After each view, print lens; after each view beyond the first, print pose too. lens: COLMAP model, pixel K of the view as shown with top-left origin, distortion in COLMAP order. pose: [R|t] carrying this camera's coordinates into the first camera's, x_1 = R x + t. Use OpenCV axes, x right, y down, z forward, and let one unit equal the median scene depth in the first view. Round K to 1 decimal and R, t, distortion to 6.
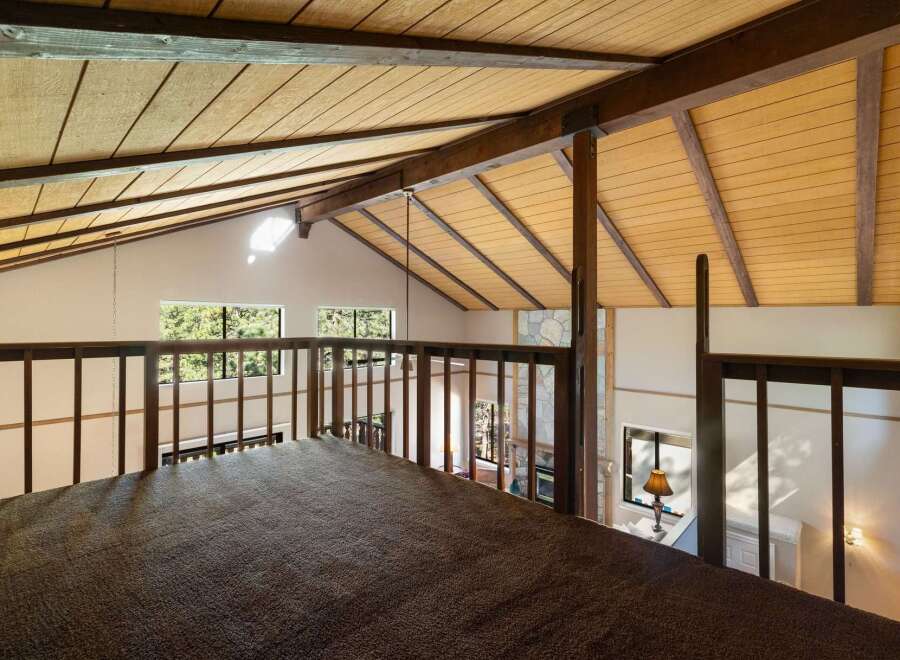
lens RADIAL K [[428.3, 0, 449.8], [0, 428.3, 320.8], [0, 0, 1]] dist [0.000391, 0.000290]
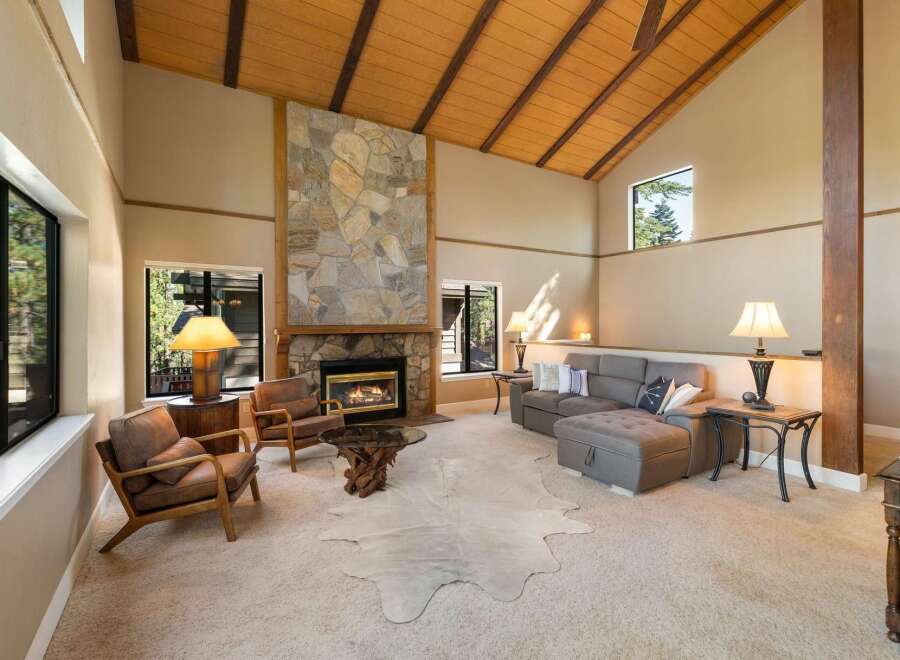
lens RADIAL K [[428.3, 0, 449.8], [0, 428.3, 320.8], [0, 0, 1]] dist [0.000391, 0.000290]
pose [[0.250143, -0.004878, 0.968197, -0.341679], [-0.004405, 0.999971, 0.006176, 0.266615], [-0.968199, -0.005810, 0.250115, 0.662929]]
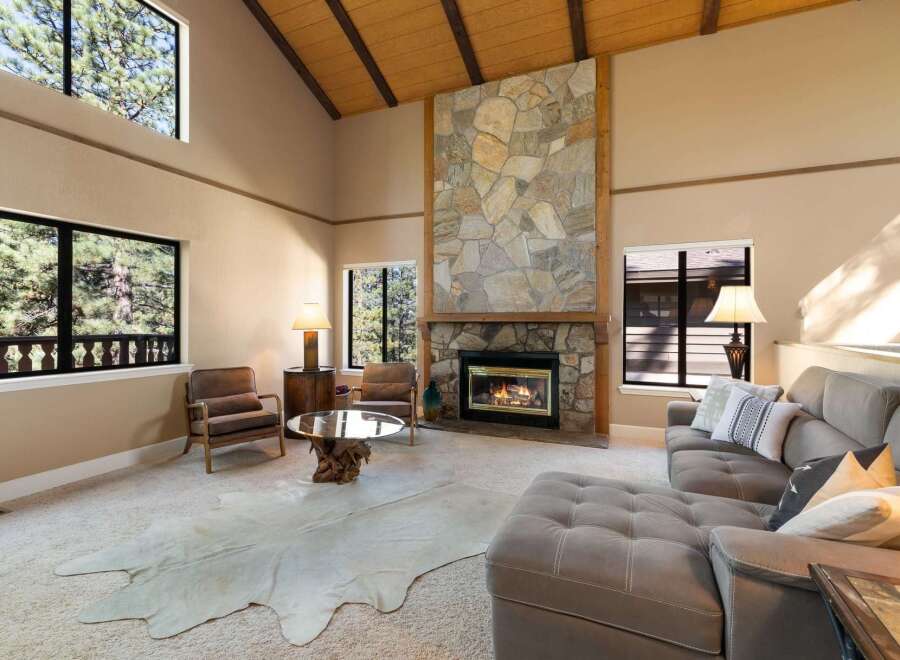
lens RADIAL K [[428.3, 0, 449.8], [0, 428.3, 320.8], [0, 0, 1]] dist [0.000391, 0.000290]
pose [[0.939917, -0.003997, 0.341379, -0.020227], [0.001808, 0.999976, 0.006730, 0.283685], [-0.341397, -0.005709, 0.939902, 0.451313]]
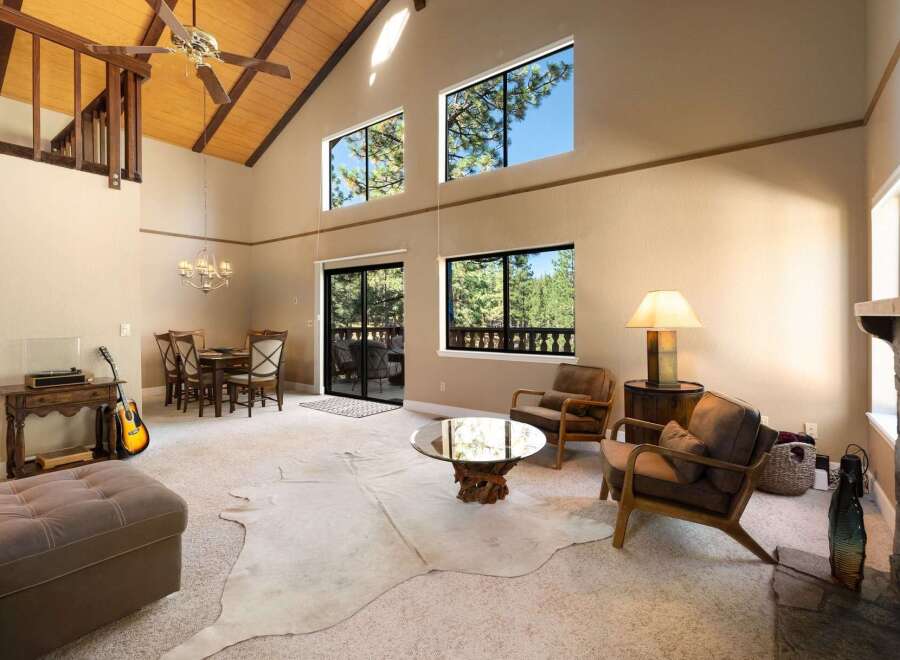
lens RADIAL K [[428.3, 0, 449.8], [0, 428.3, 320.8], [0, 0, 1]] dist [0.000391, 0.000290]
pose [[0.109442, -0.003140, -0.993988, 0.335017], [0.009108, 0.999956, -0.002156, 0.290241], [0.993951, -0.008817, 0.109466, 0.776212]]
